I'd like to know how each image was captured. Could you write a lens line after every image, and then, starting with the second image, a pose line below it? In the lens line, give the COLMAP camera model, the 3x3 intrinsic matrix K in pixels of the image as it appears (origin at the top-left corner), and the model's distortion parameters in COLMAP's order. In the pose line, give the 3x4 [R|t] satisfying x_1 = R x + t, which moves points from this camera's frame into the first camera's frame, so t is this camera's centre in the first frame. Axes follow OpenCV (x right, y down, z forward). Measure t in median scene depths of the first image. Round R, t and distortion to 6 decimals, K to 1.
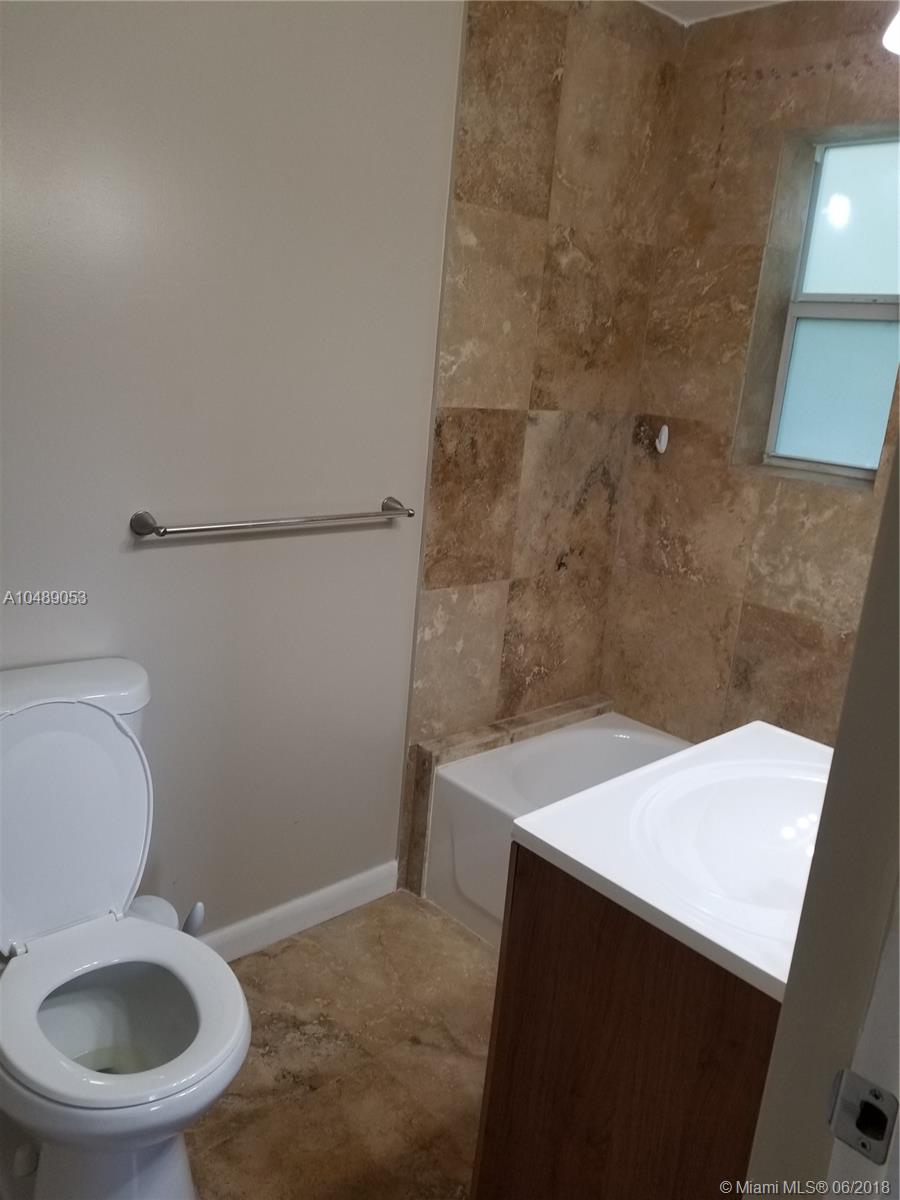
lens RADIAL K [[938.4, 0, 451.1], [0, 938.4, 587.9], [0, 0, 1]] dist [0.073094, -0.099905]
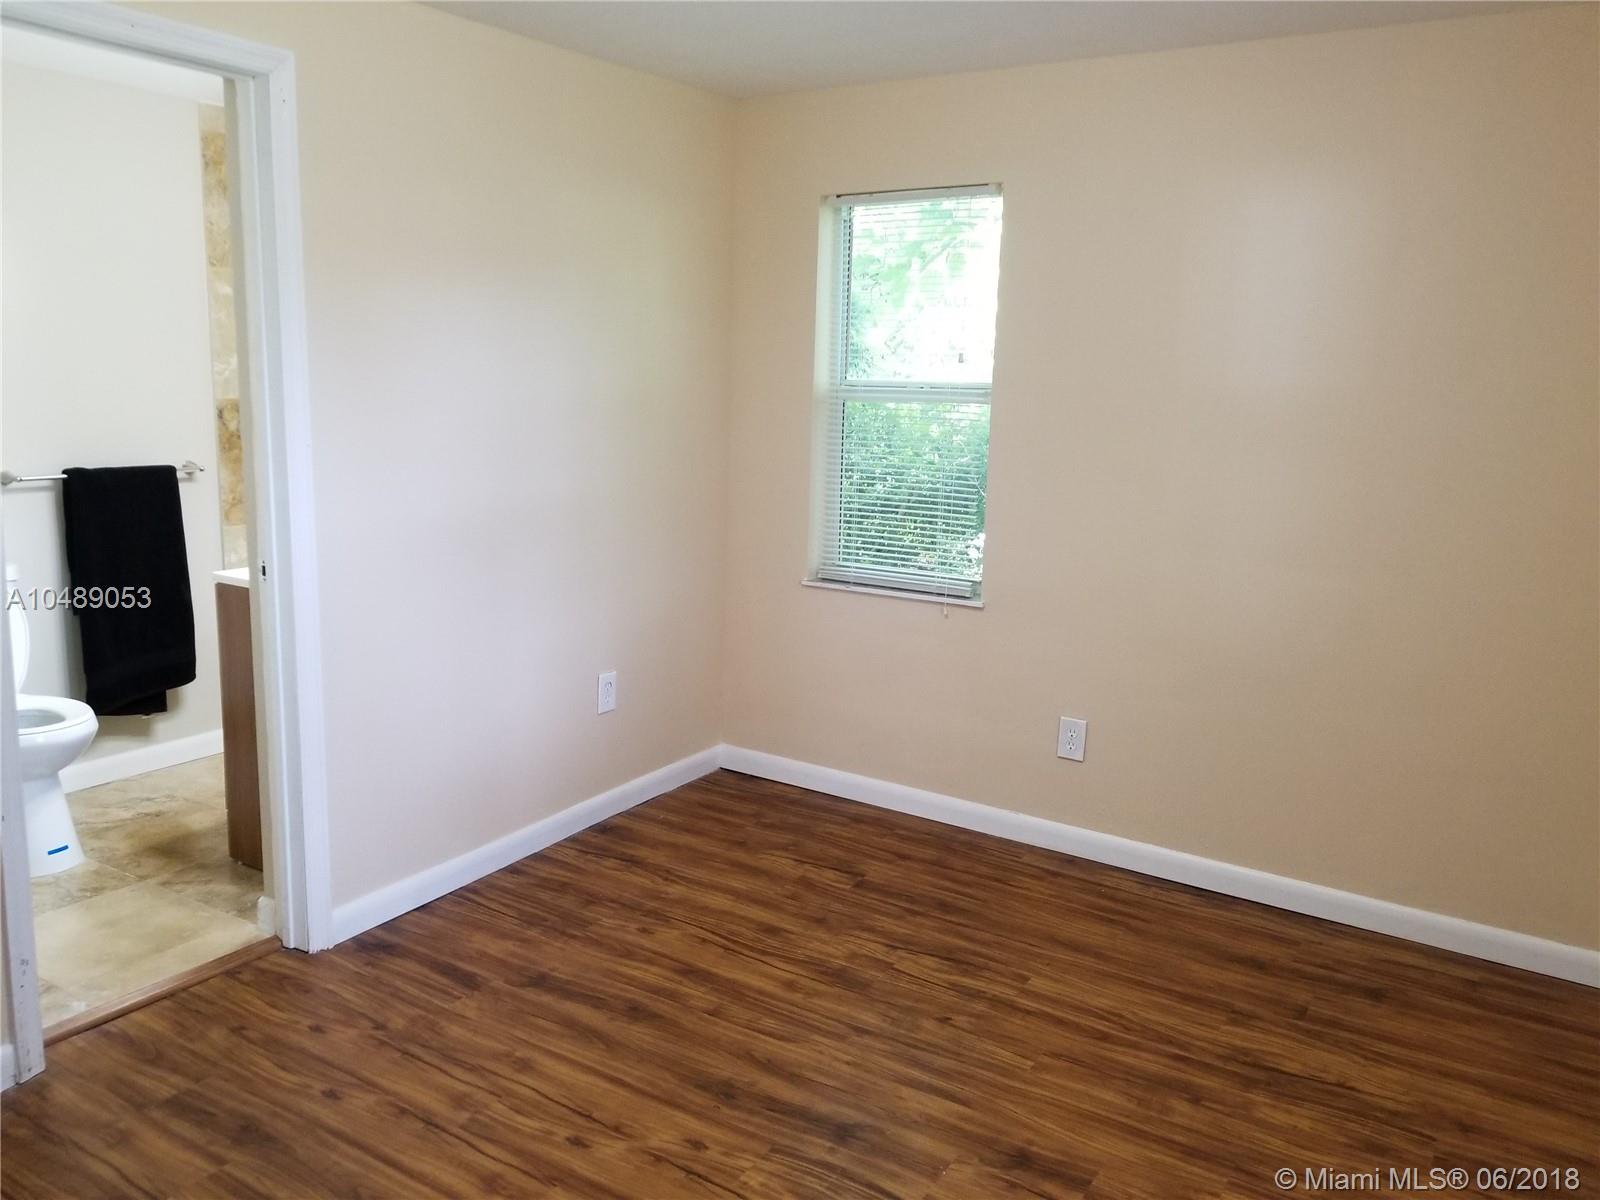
lens RADIAL K [[1251.2, 0, 800.0], [0, 1251.2, 600.0], [0, 0, 1]] dist [0.073094, -0.099905]
pose [[0.962008, -0.108461, 0.250552, 0.302703], [0.122537, 0.991607, -0.041234, 0.287204], [-0.243977, 0.070369, 0.967225, -1.028574]]
